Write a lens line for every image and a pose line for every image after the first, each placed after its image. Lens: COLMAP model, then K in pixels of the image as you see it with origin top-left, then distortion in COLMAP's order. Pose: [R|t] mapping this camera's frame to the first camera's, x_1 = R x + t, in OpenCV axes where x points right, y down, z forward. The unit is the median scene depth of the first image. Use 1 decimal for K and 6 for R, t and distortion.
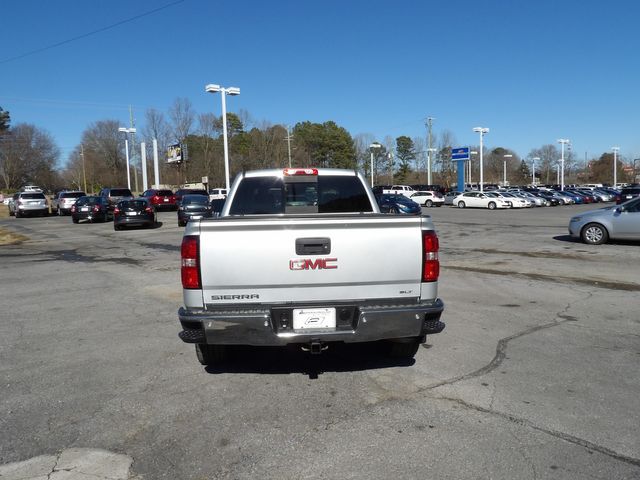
lens RADIAL K [[453.0, 0, 322.9], [0, 453.0, 239.9], [0, 0, 1]] dist [-0.023612, 0.026787]
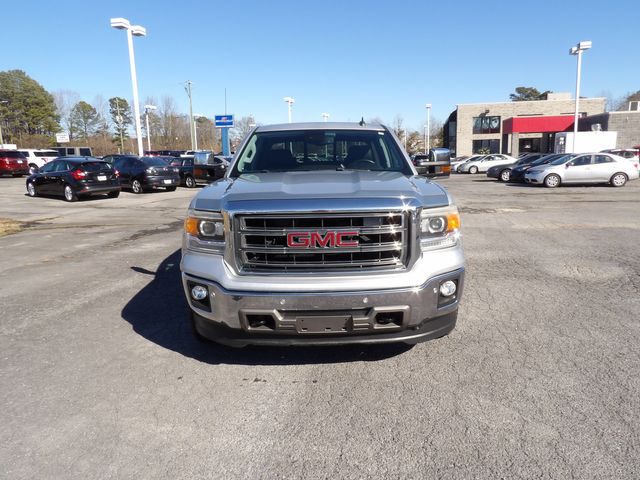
lens RADIAL K [[453.0, 0, 321.9], [0, 453.0, 234.5], [0, 0, 1]] dist [-0.023612, 0.026787]
pose [[0.786924, -0.094208, 0.609816, -0.488685], [0.059110, 0.995241, 0.077473, 0.001738], [-0.614212, -0.024919, 0.788748, 0.129999]]
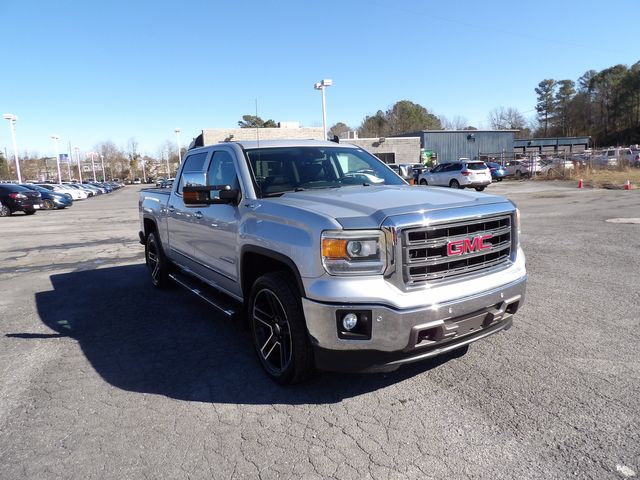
lens RADIAL K [[453.0, 0, 321.0], [0, 453.0, 239.5], [0, 0, 1]] dist [-0.023612, 0.026787]
pose [[0.331061, -0.126367, 0.935110, -0.545027], [0.125148, 0.988118, 0.089223, -0.005411], [-0.935273, 0.087489, 0.342942, 0.215694]]
